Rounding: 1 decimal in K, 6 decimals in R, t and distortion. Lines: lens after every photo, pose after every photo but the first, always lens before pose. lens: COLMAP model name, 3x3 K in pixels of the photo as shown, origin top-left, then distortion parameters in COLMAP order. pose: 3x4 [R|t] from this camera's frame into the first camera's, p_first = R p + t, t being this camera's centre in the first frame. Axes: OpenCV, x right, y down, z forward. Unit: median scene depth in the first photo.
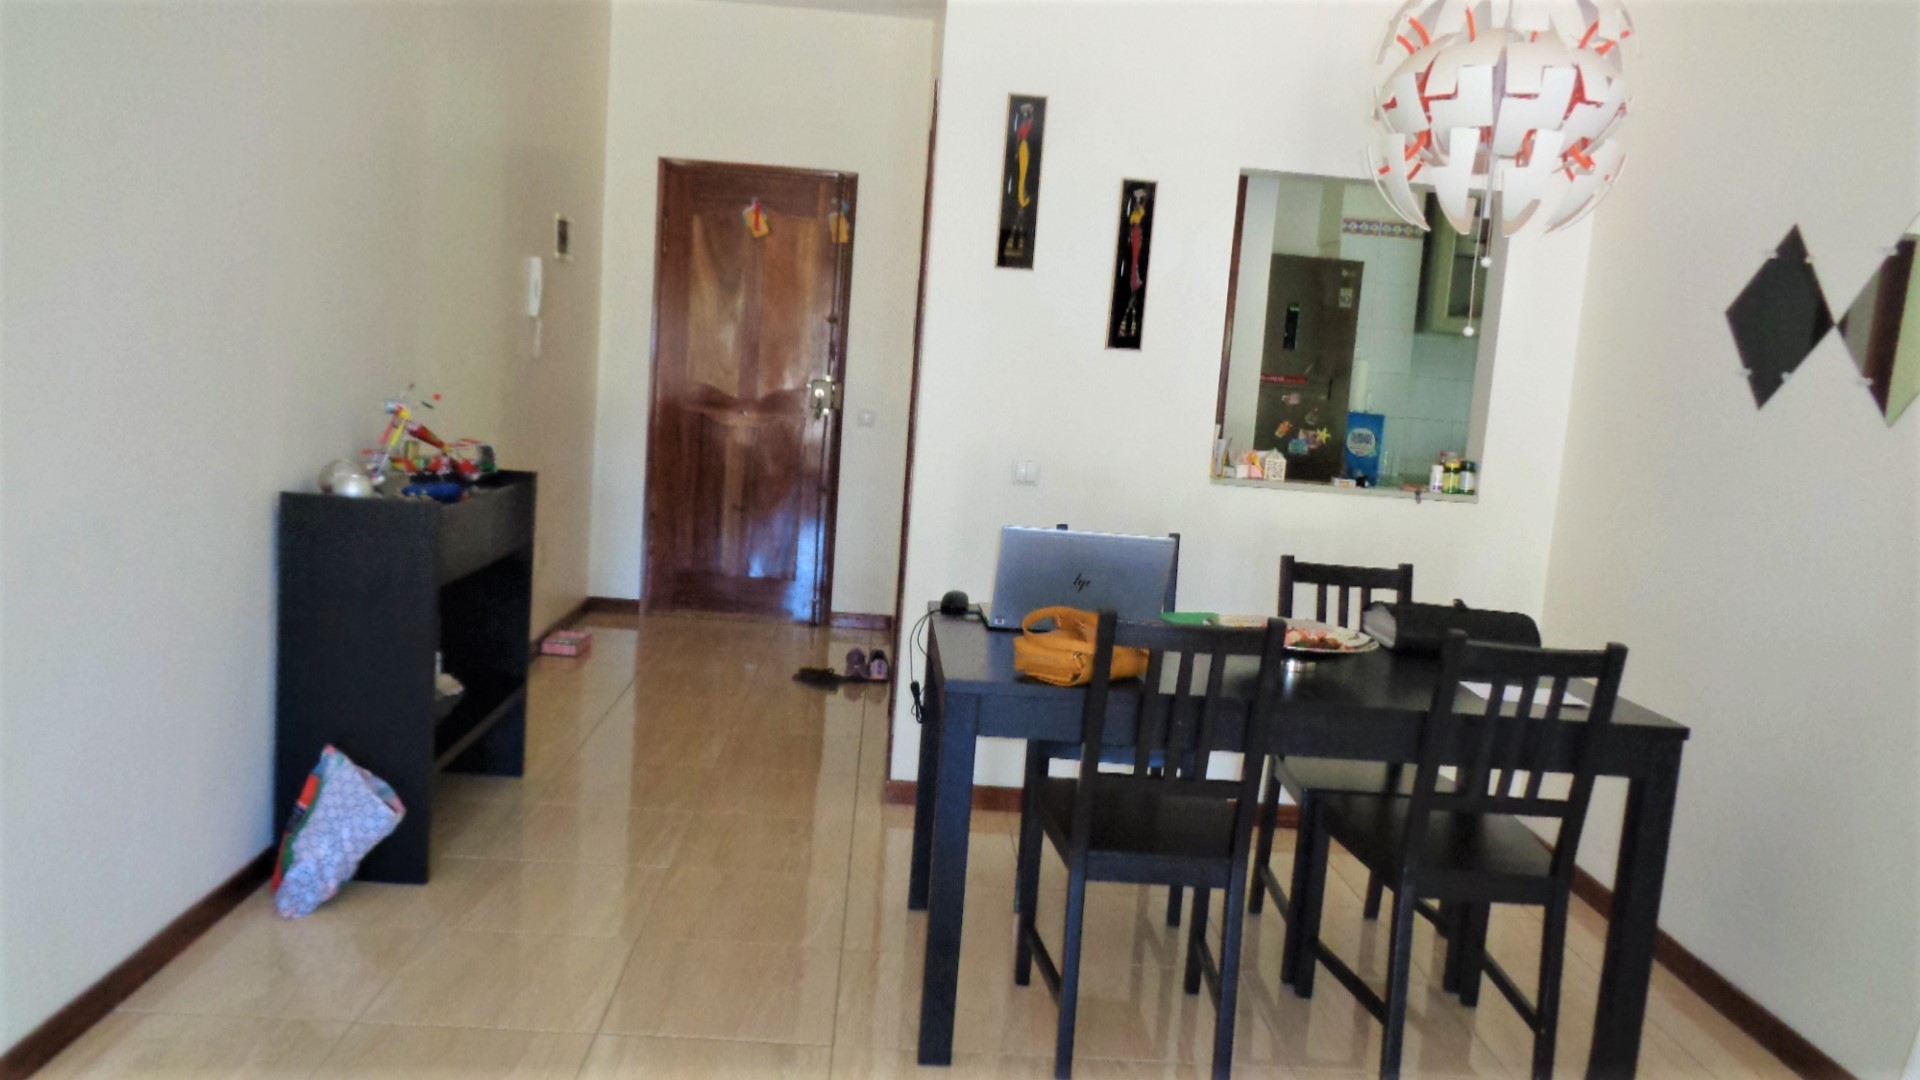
lens RADIAL K [[1438.5, 0, 960.0], [0, 1438.5, 540.0], [0, 0, 1]] dist [-0.061274, -0.001239]
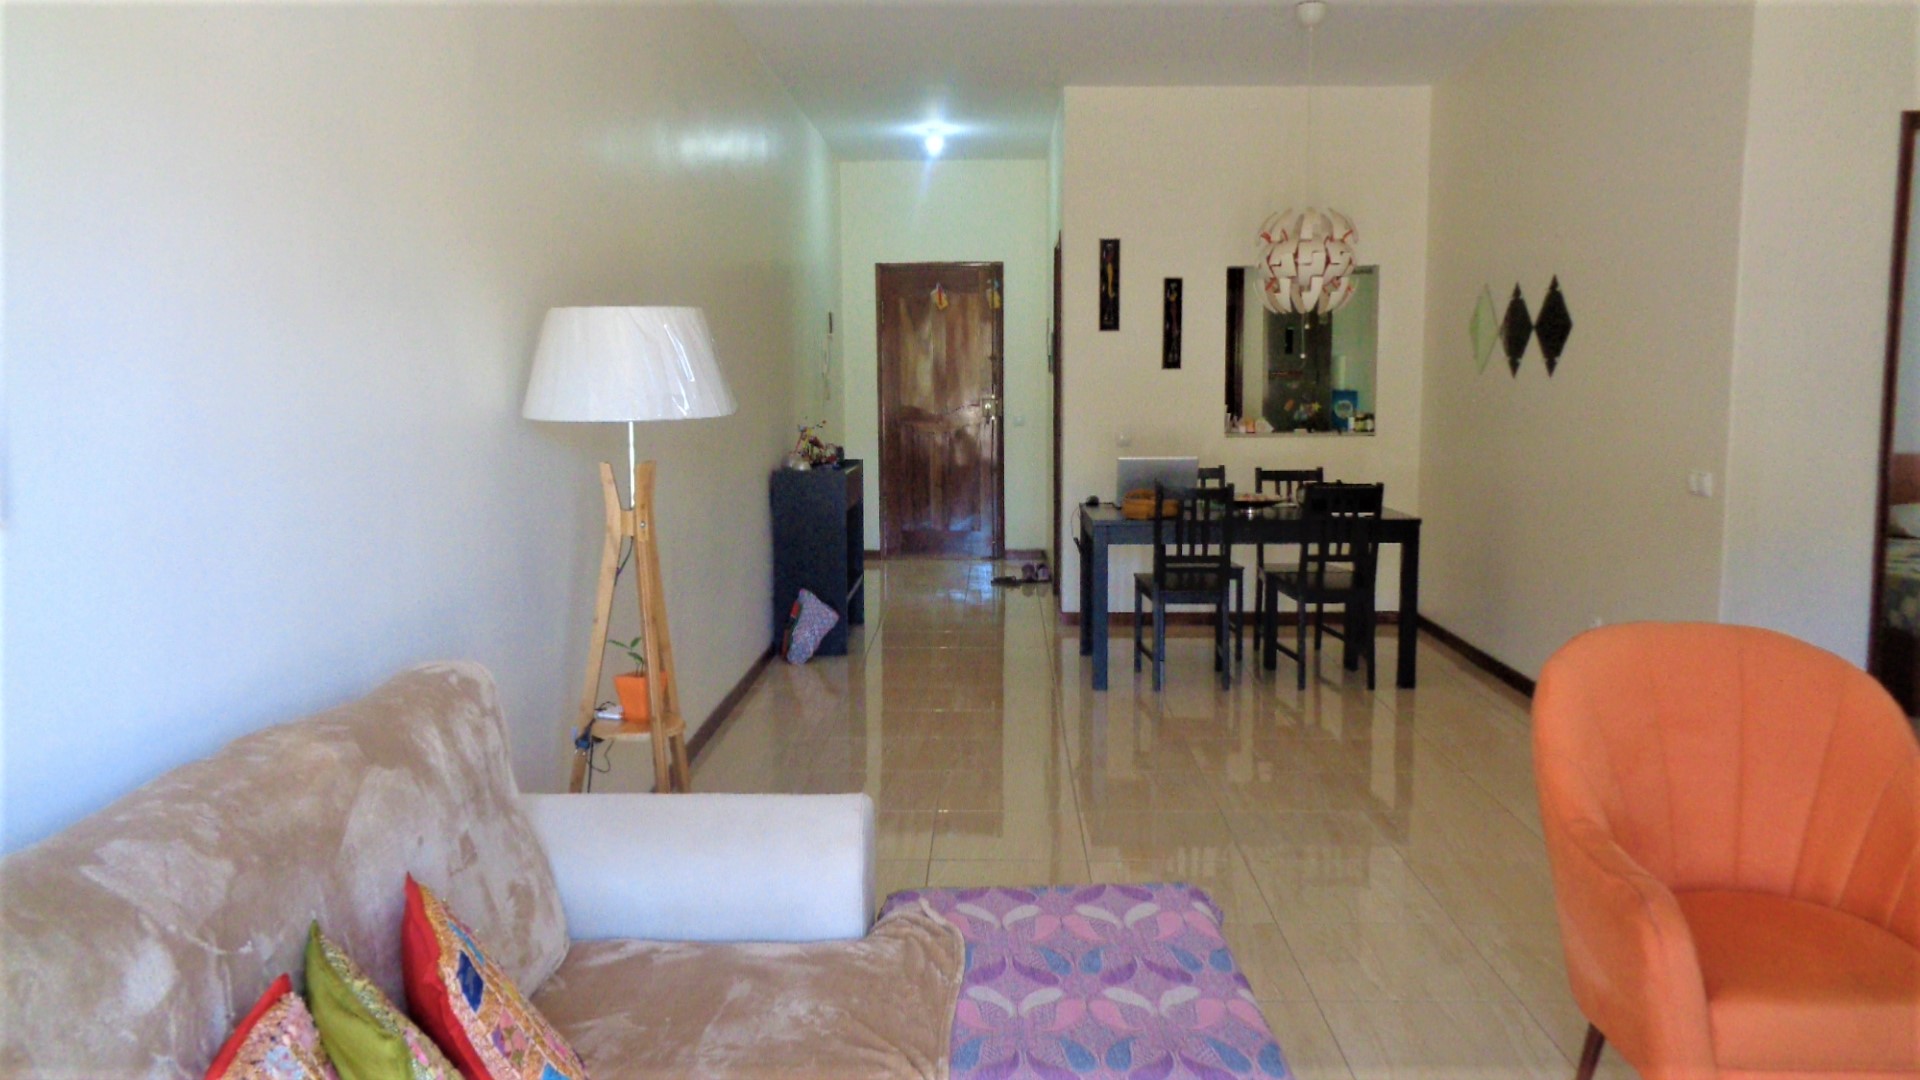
lens RADIAL K [[1423.3, 0, 960.0], [0, 1423.3, 540.0], [0, 0, 1]] dist [0.029119, -0.000530]
pose [[0.994126, -0.073197, -0.079725, -0.027503], [0.072753, 0.997314, -0.008475, 0.084011], [0.080132, 0.002625, 0.996781, -0.860126]]
